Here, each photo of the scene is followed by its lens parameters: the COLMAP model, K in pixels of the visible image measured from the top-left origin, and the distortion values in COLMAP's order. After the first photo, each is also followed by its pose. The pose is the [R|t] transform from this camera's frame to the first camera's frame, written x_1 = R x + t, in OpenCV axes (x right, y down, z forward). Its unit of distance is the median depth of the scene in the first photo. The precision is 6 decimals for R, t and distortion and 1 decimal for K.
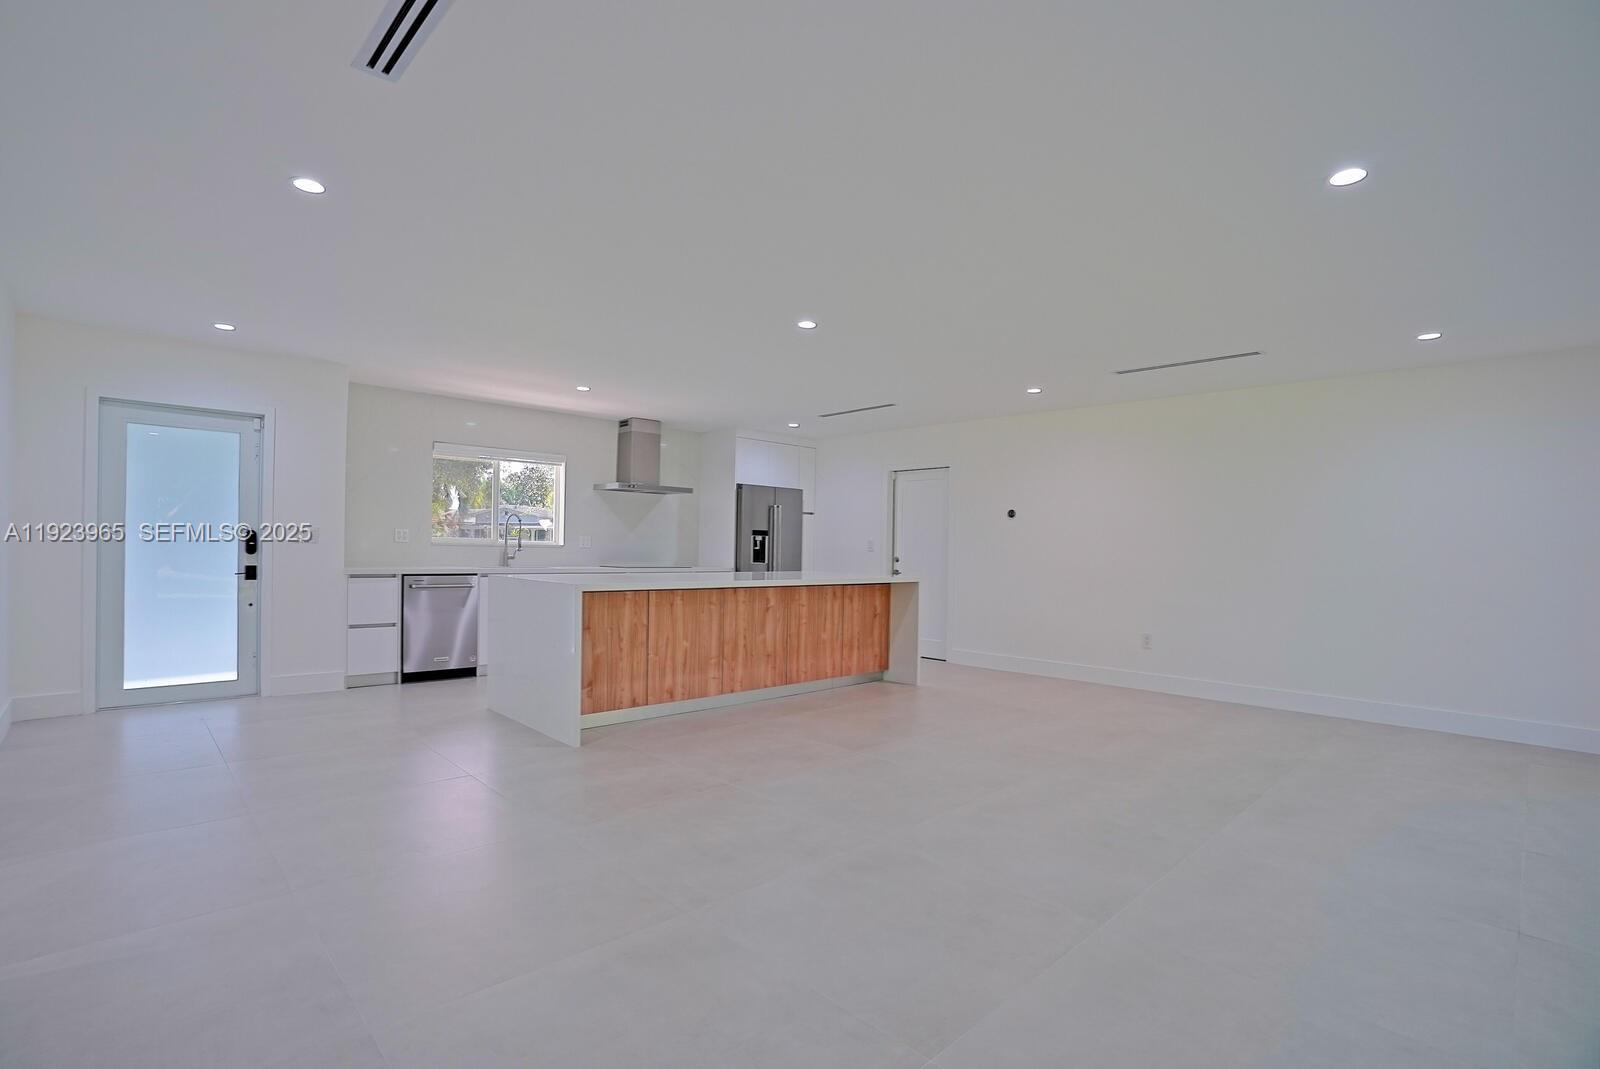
lens RADIAL K [[755.4, 0, 770.0], [0, 755.4, 554.0], [0, 0, 1]] dist [0.000040, 0.000121]
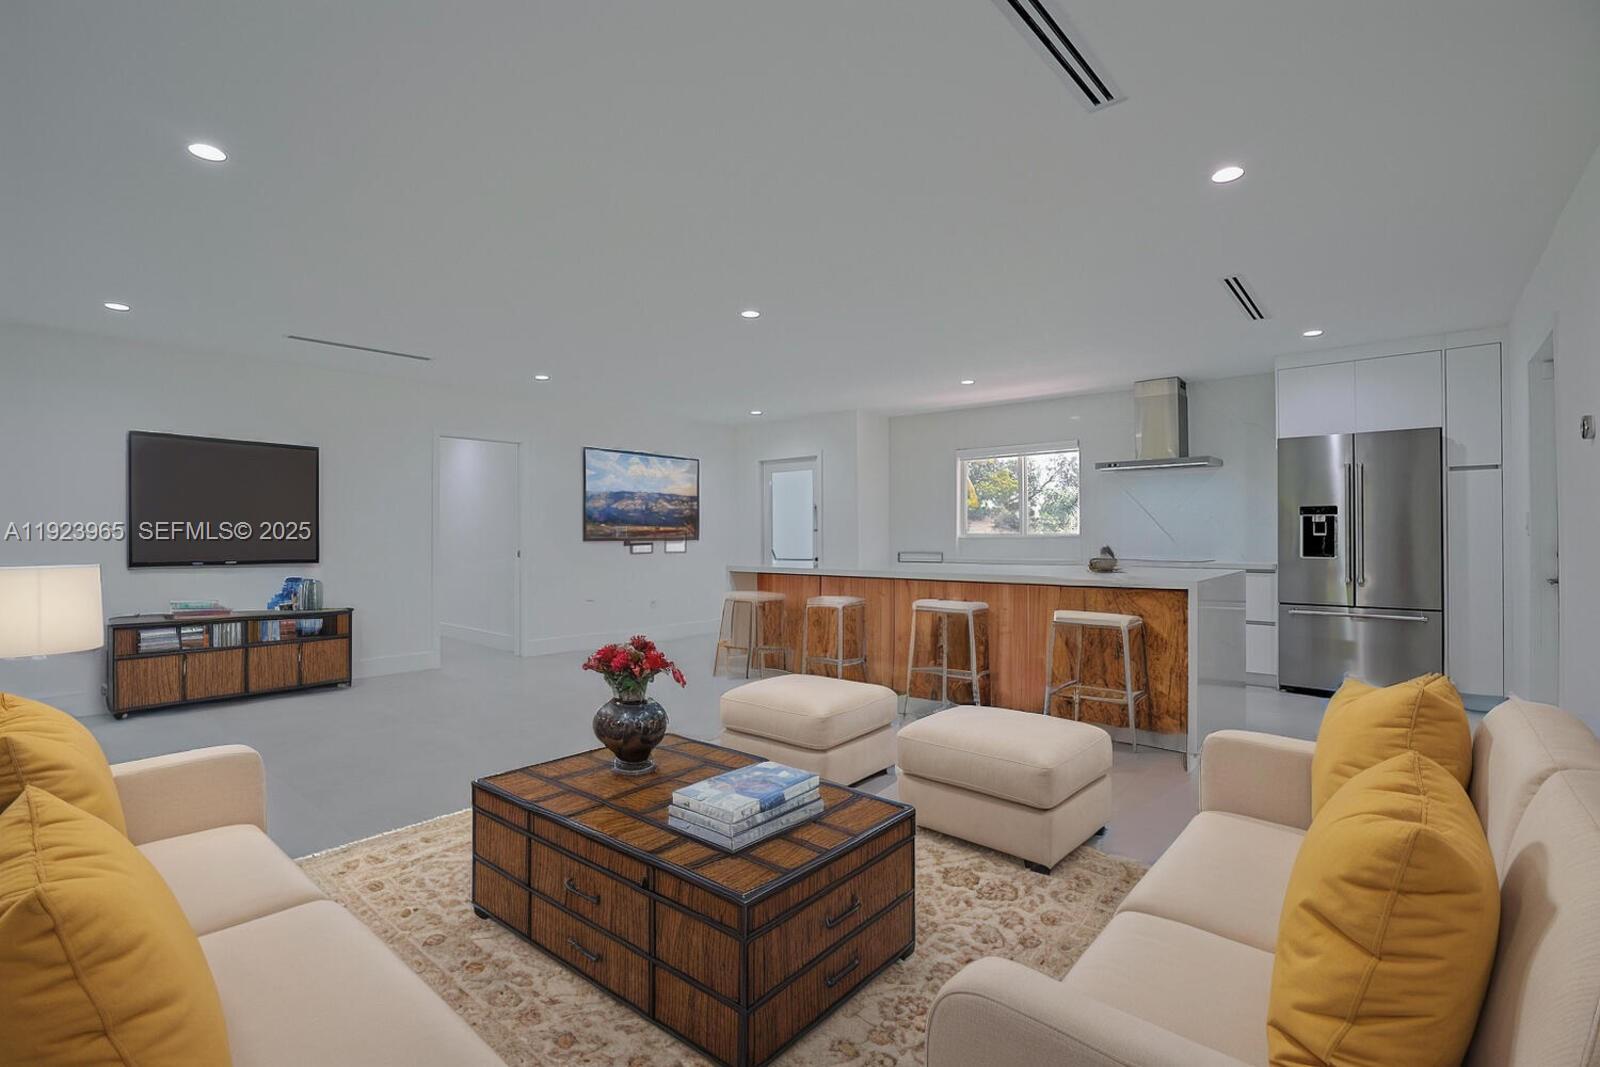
lens RADIAL K [[750.1, 0, 800.0], [0, 750.1, 533.5], [0, 0, 1]] dist [-0.002855, -0.000399]
pose [[0.134218, -0.021822, -0.990712, 0.847945], [-0.002197, 0.999748, -0.022319, 0.010426], [0.990949, 0.005172, 0.134136, 0.752832]]
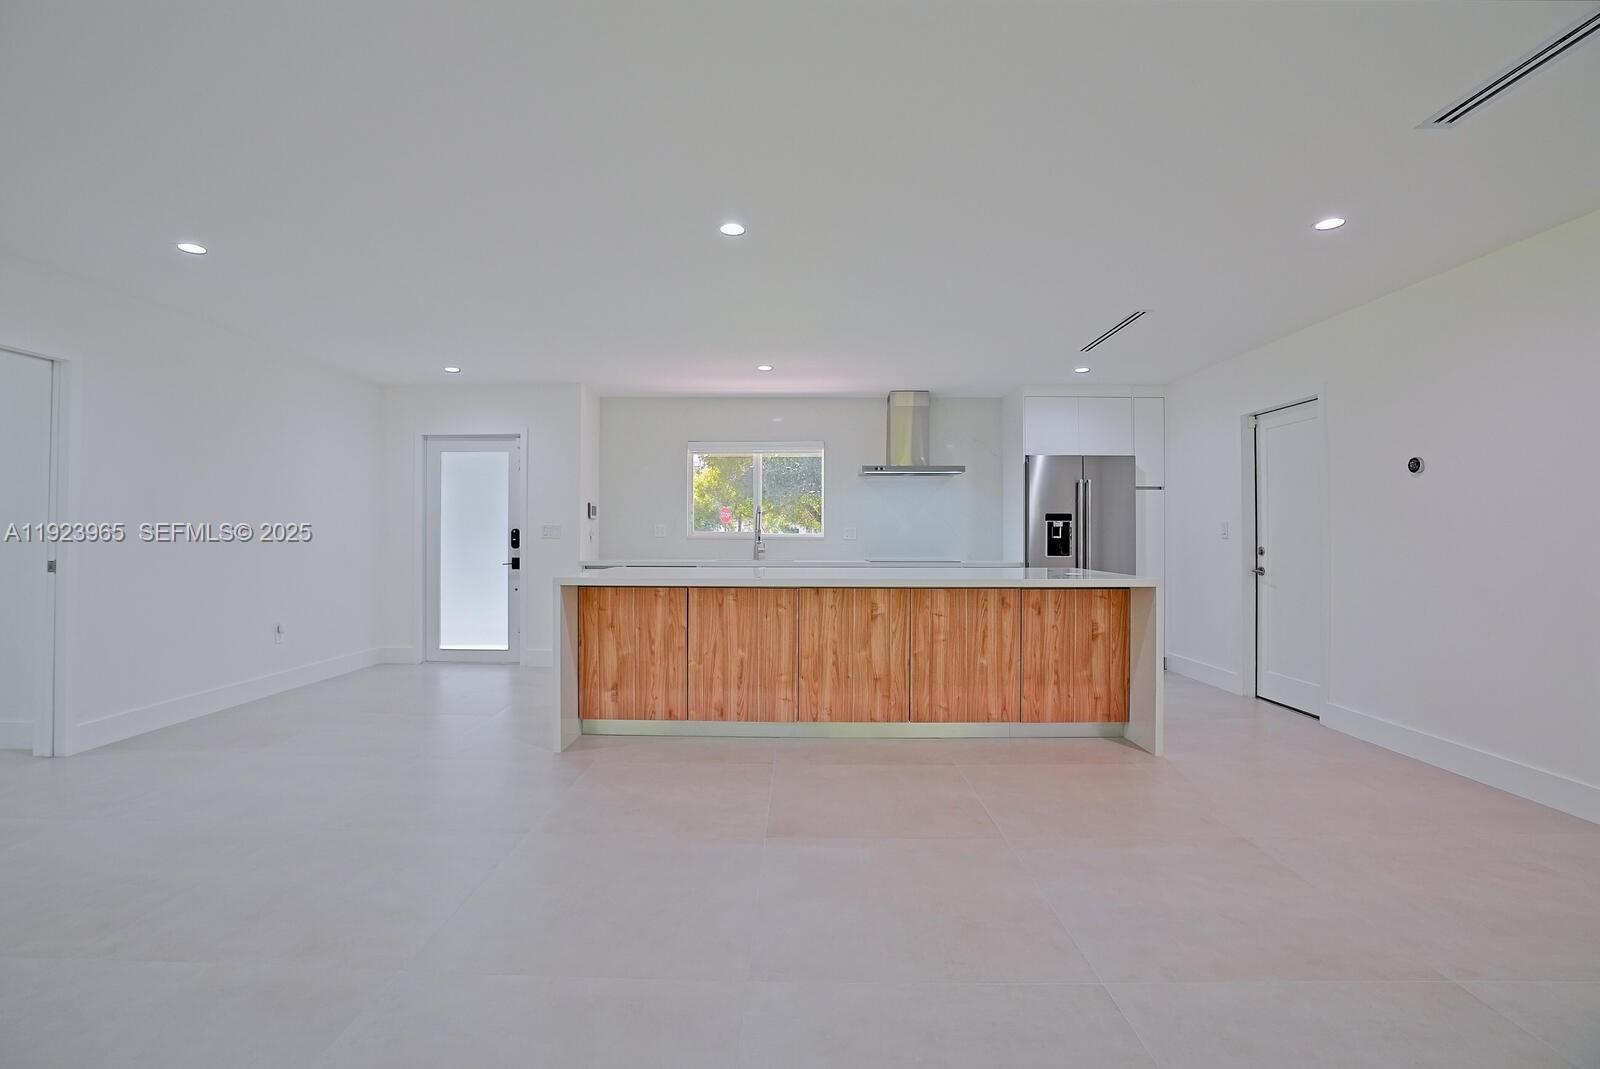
lens RADIAL K [[752.3, 0, 790.0], [0, 752.3, 528.2], [0, 0, 1]] dist [-0.042594, -0.000039]
pose [[0.727578, -0.024643, -0.685582, 0.472116], [0.005892, 0.999542, -0.029674, 0.006265], [0.685999, 0.017551, 0.727390, 0.415210]]
